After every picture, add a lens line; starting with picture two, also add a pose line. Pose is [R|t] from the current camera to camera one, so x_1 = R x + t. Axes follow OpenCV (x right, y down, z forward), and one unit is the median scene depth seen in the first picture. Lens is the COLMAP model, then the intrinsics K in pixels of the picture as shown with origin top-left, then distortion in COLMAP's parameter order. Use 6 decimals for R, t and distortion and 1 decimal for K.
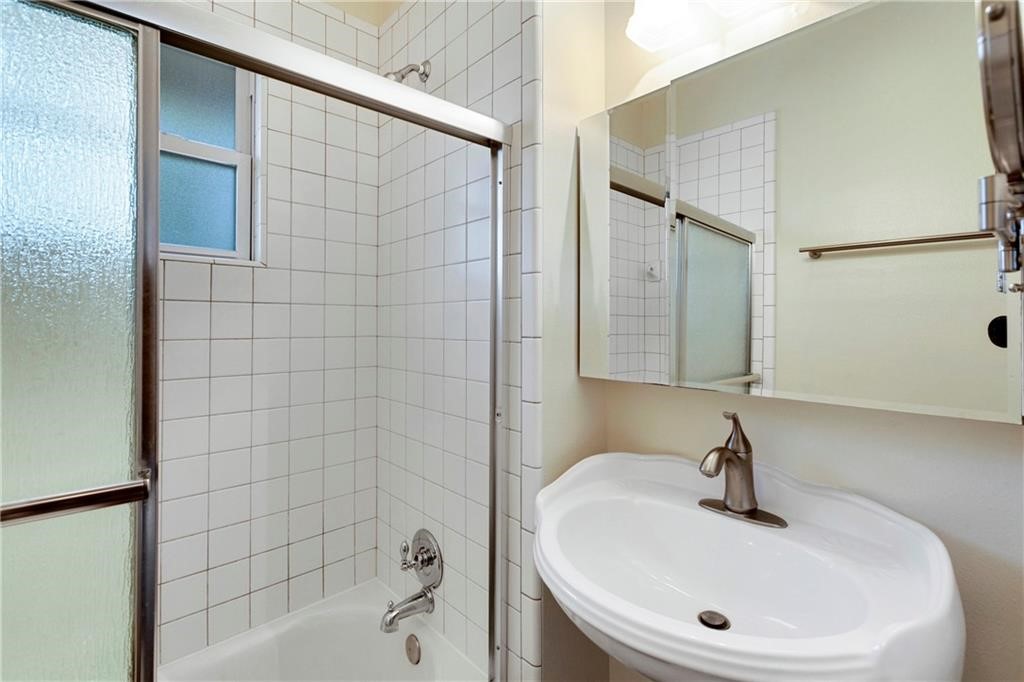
lens RADIAL K [[463.0, 0, 505.1], [0, 463.0, 323.6], [0, 0, 1]] dist [0.001340, -0.000234]
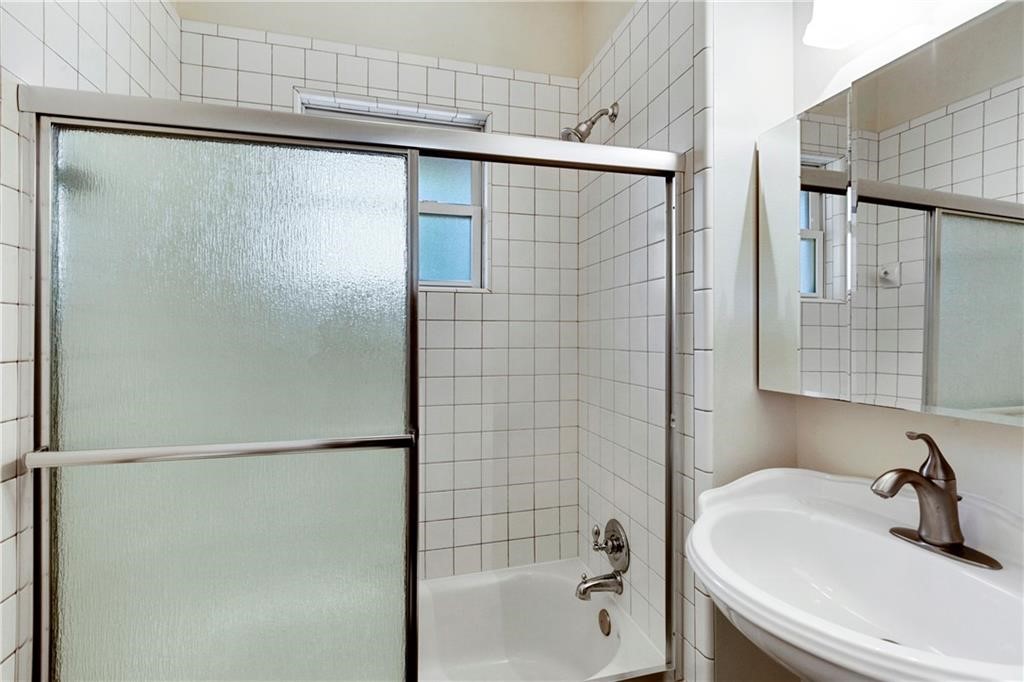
lens RADIAL K [[453.3, 0, 503.6], [0, 453.3, 338.6], [0, 0, 1]] dist [-0.001223, -0.000277]
pose [[0.887763, 0.000197, -0.460302, 0.122342], [0.002391, 0.999984, 0.005038, -0.002234], [0.460295, -0.005574, 0.887748, -0.131582]]
